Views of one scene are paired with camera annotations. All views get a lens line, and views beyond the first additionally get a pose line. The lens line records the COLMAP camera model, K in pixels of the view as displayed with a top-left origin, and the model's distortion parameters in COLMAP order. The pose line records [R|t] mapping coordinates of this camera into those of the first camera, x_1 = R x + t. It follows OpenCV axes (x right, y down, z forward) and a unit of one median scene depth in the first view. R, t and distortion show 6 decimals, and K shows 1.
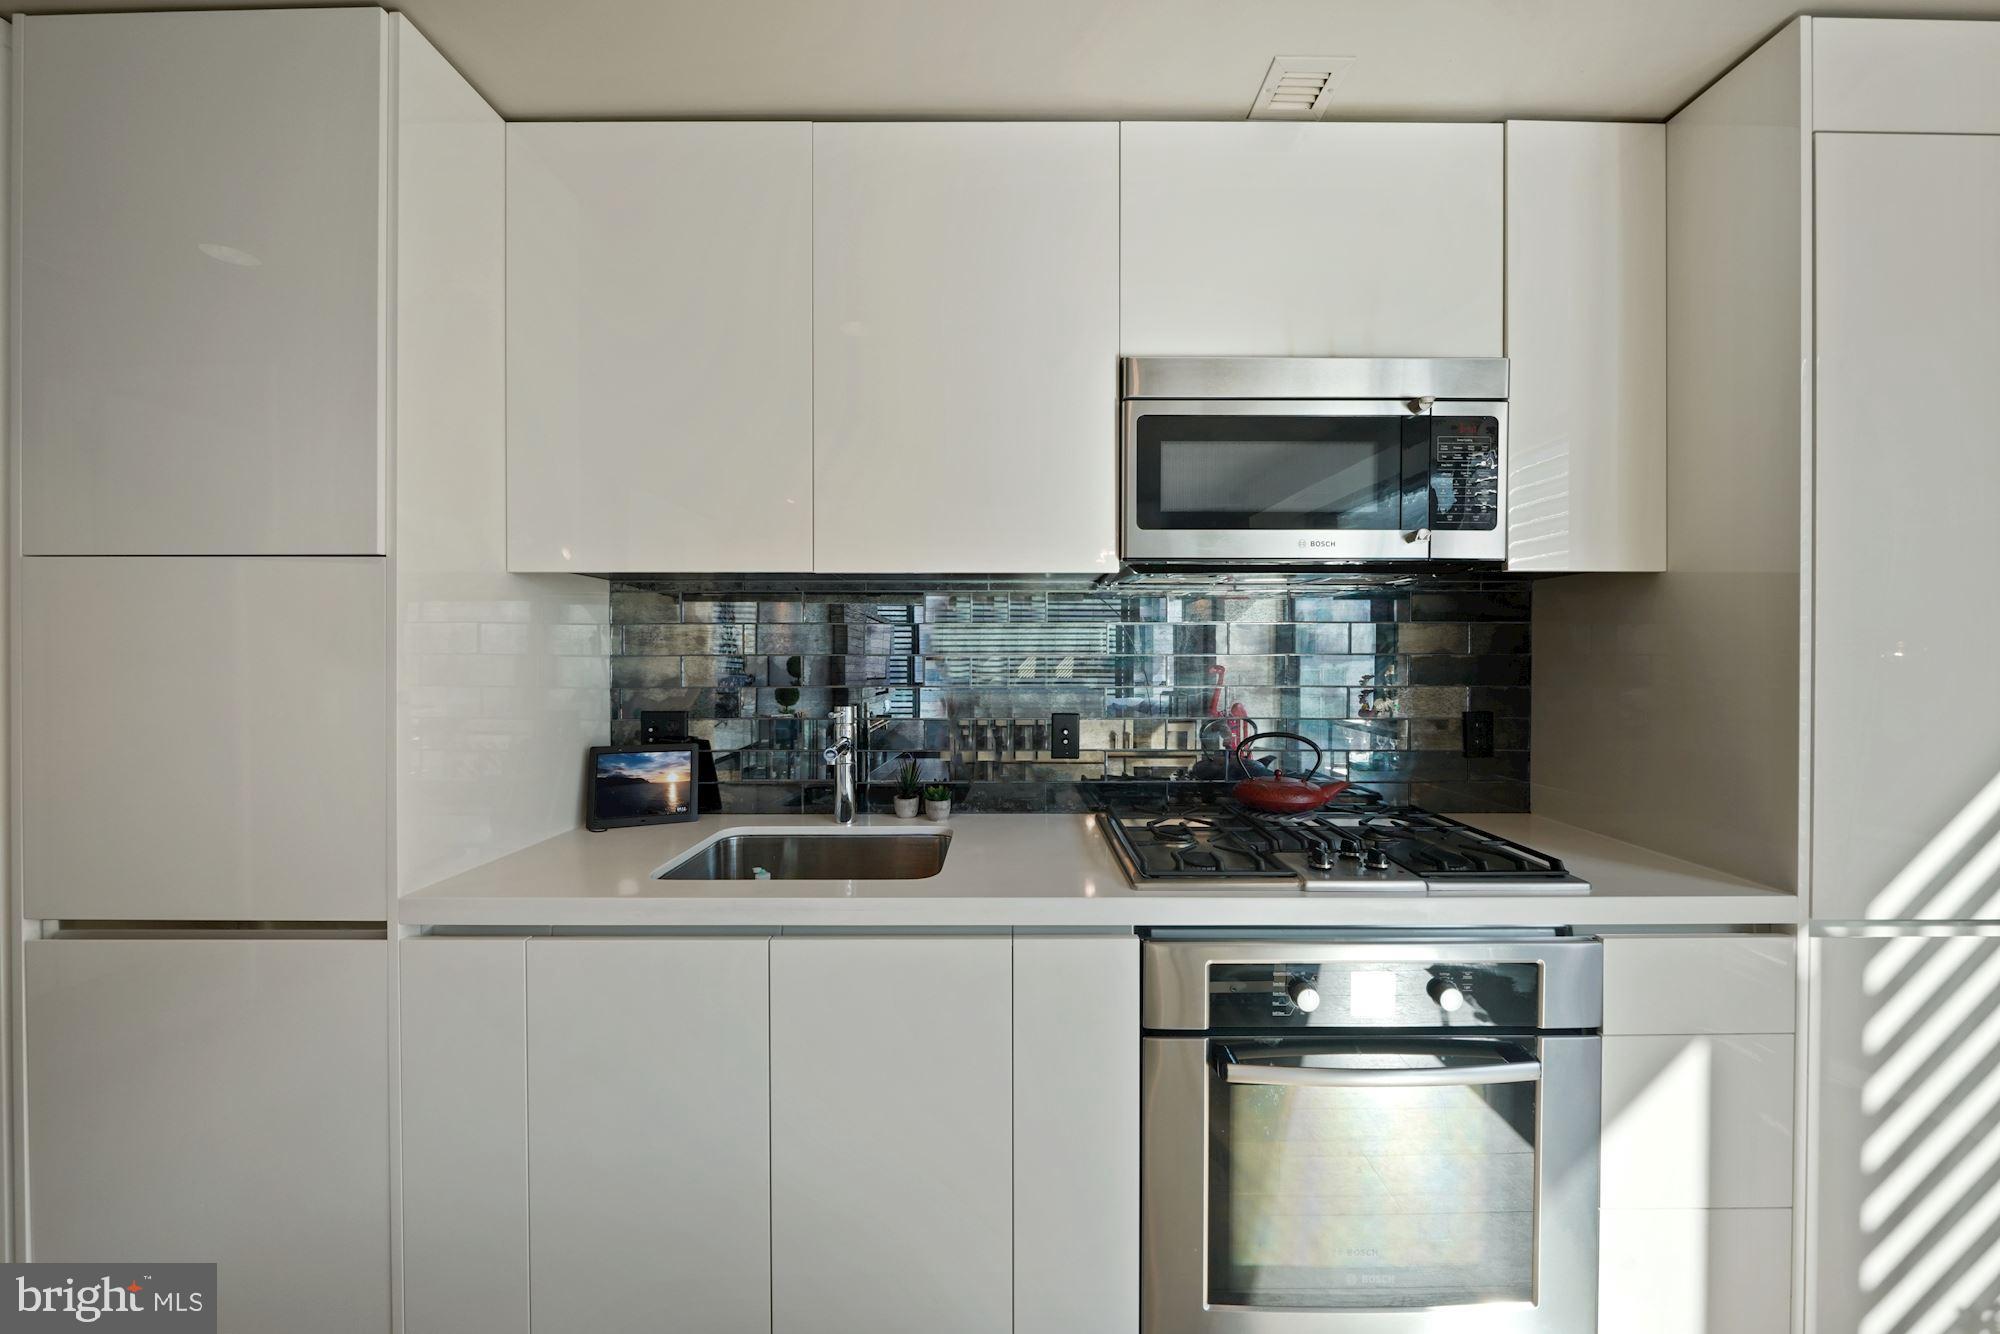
lens RADIAL K [[696.6, 0, 1000.0], [0, 696.6, 667.0], [0, 0, 1]] dist [-0.000960, -0.000225]
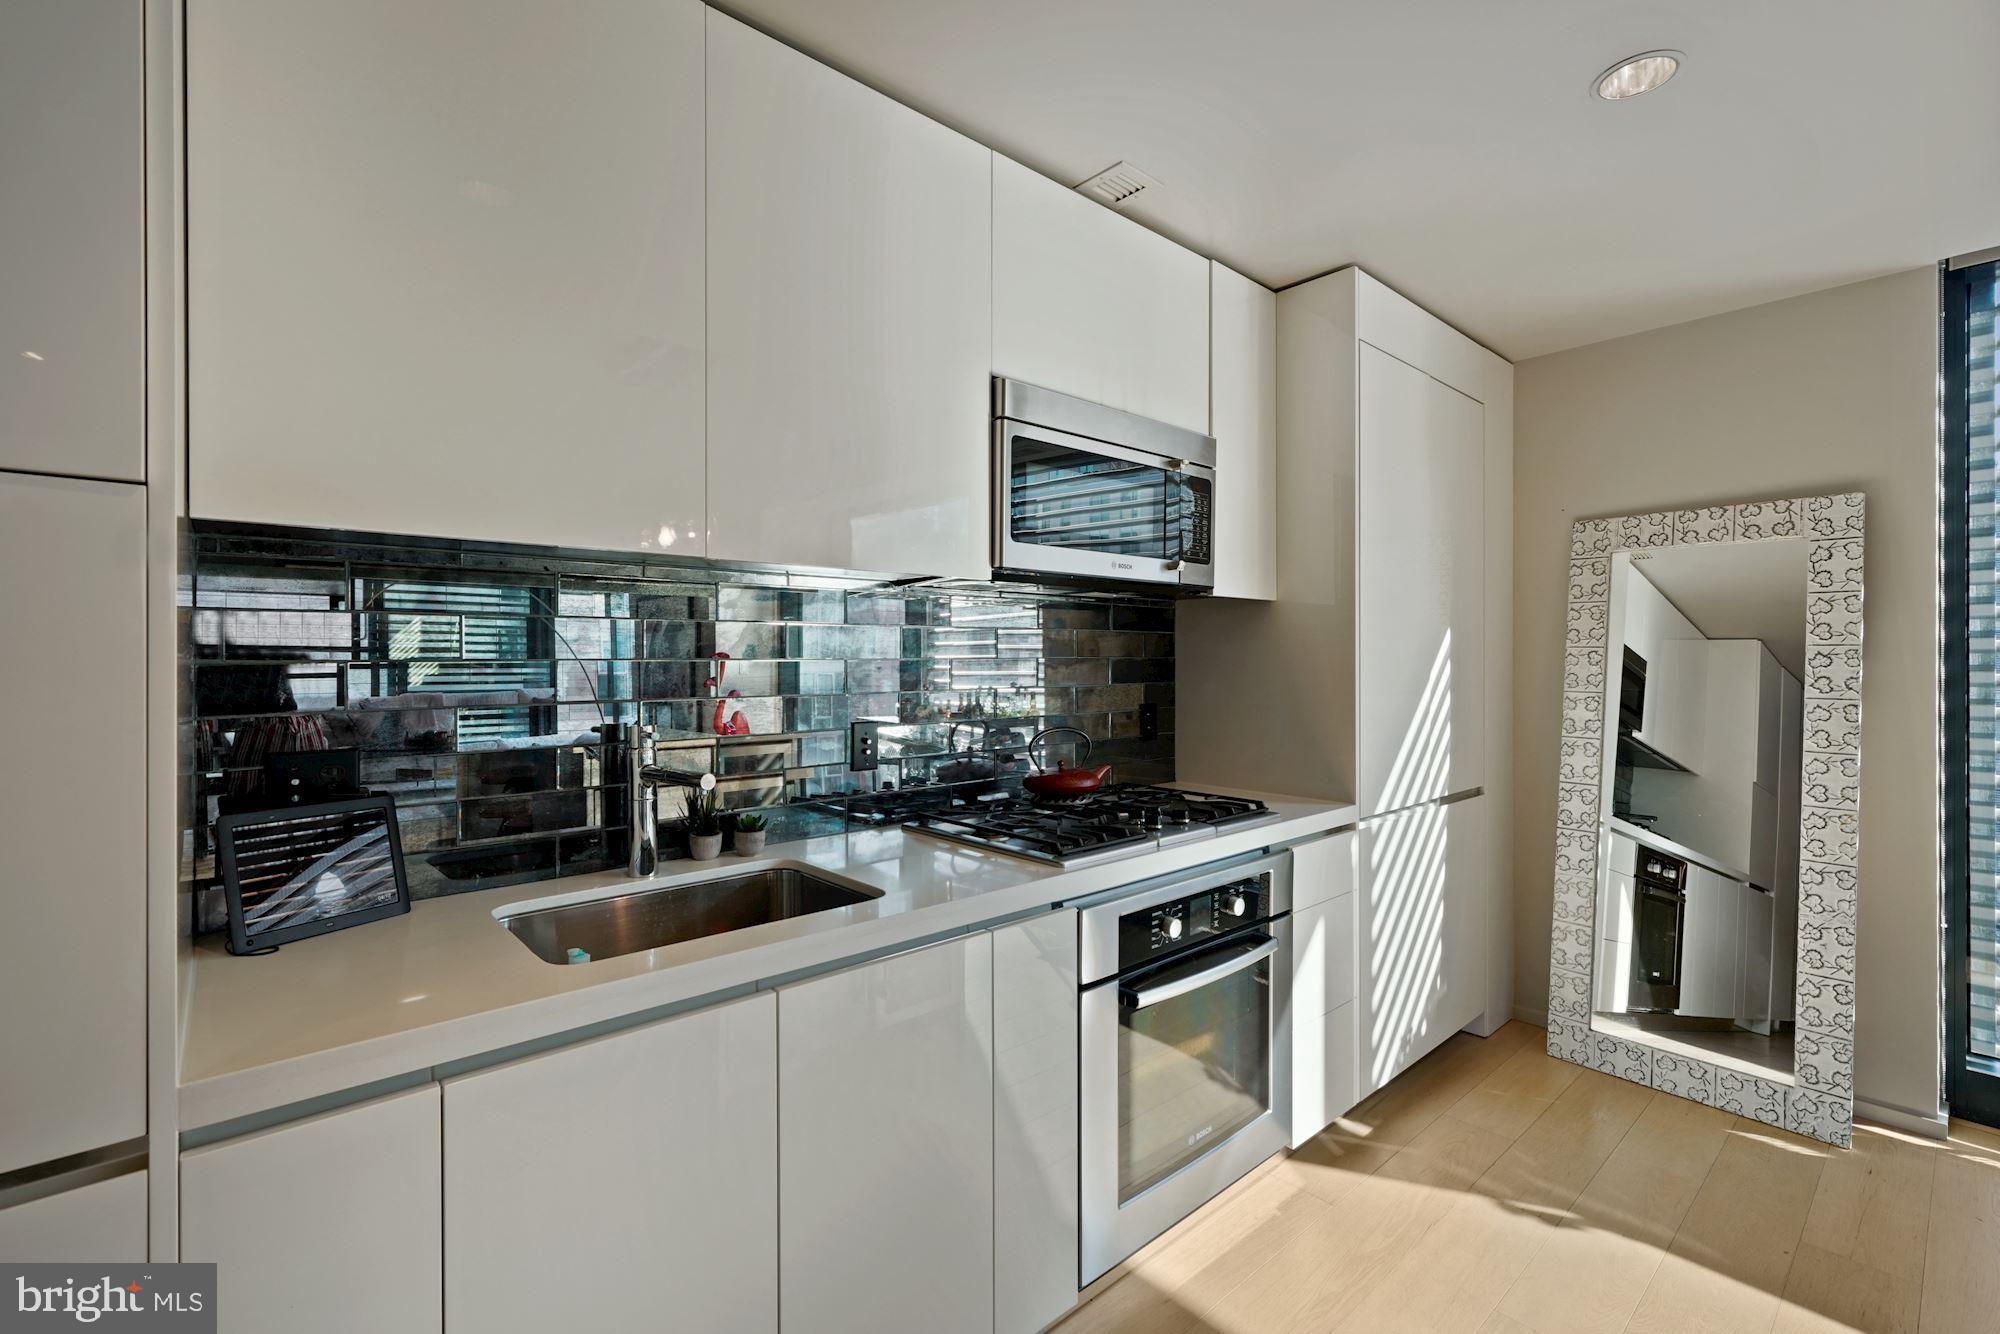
lens RADIAL K [[880.6, 0, 1011.3], [0, 880.6, 671.5], [0, 0, 1]] dist [0.013040, 0.000217]
pose [[0.745451, -0.011958, 0.666453, -0.702145], [0.013199, 0.999908, 0.003178, -0.001777], [-0.666429, 0.006427, 0.745540, -0.007087]]
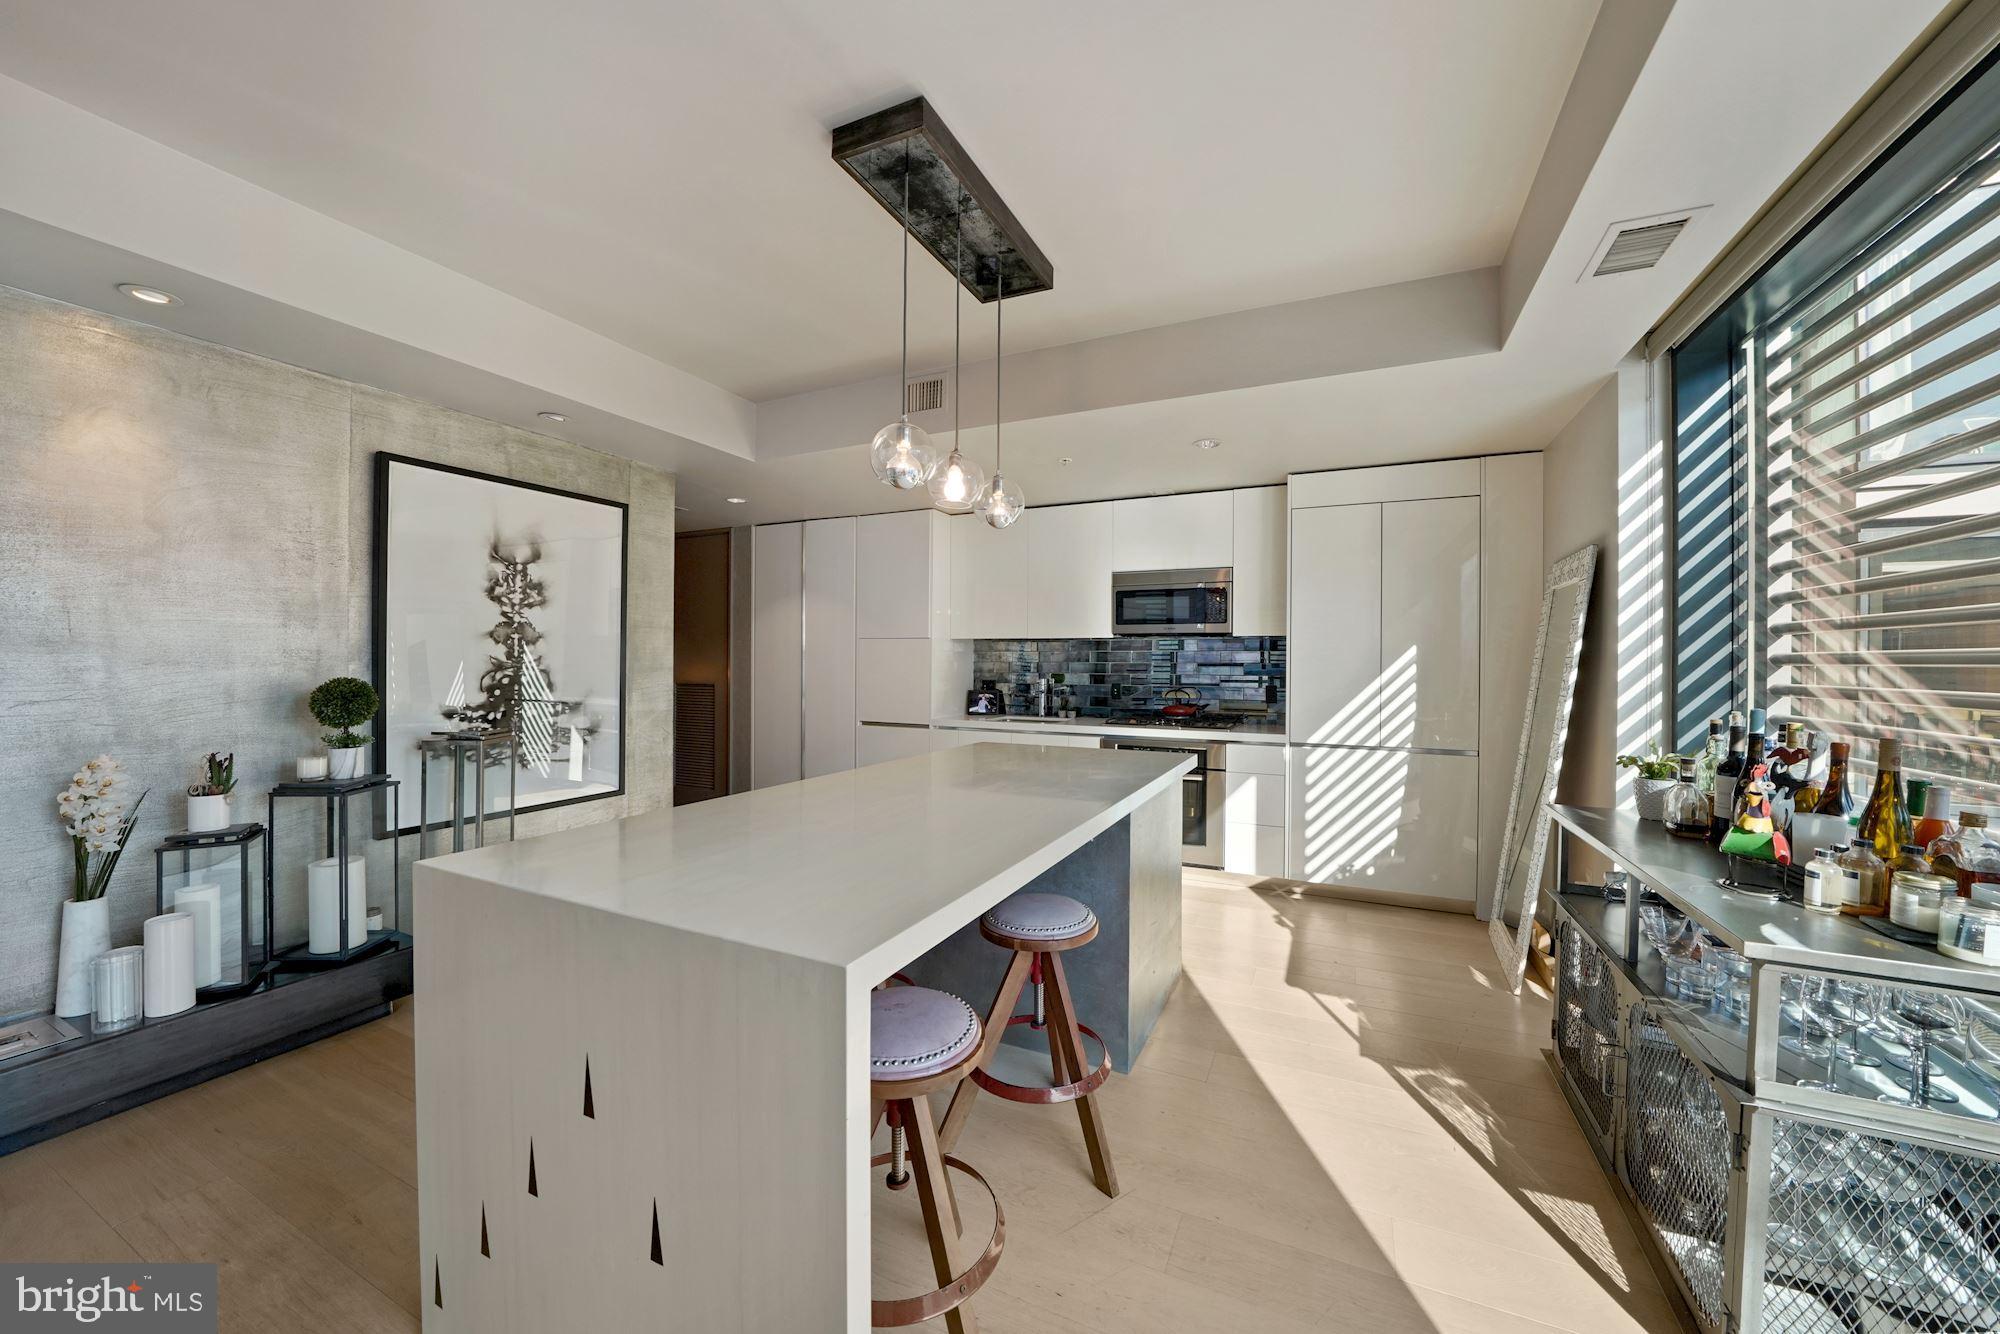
lens RADIAL K [[696.1, 0, 1007.6], [0, 696.1, 661.8], [0, 0, 1]] dist [-0.020500, -0.000001]
pose [[0.913271, 0.008080, -0.407272, 1.058855], [-0.013822, 0.999842, -0.011160, 0.021224], [0.407118, 0.015822, 0.913239, -2.229017]]
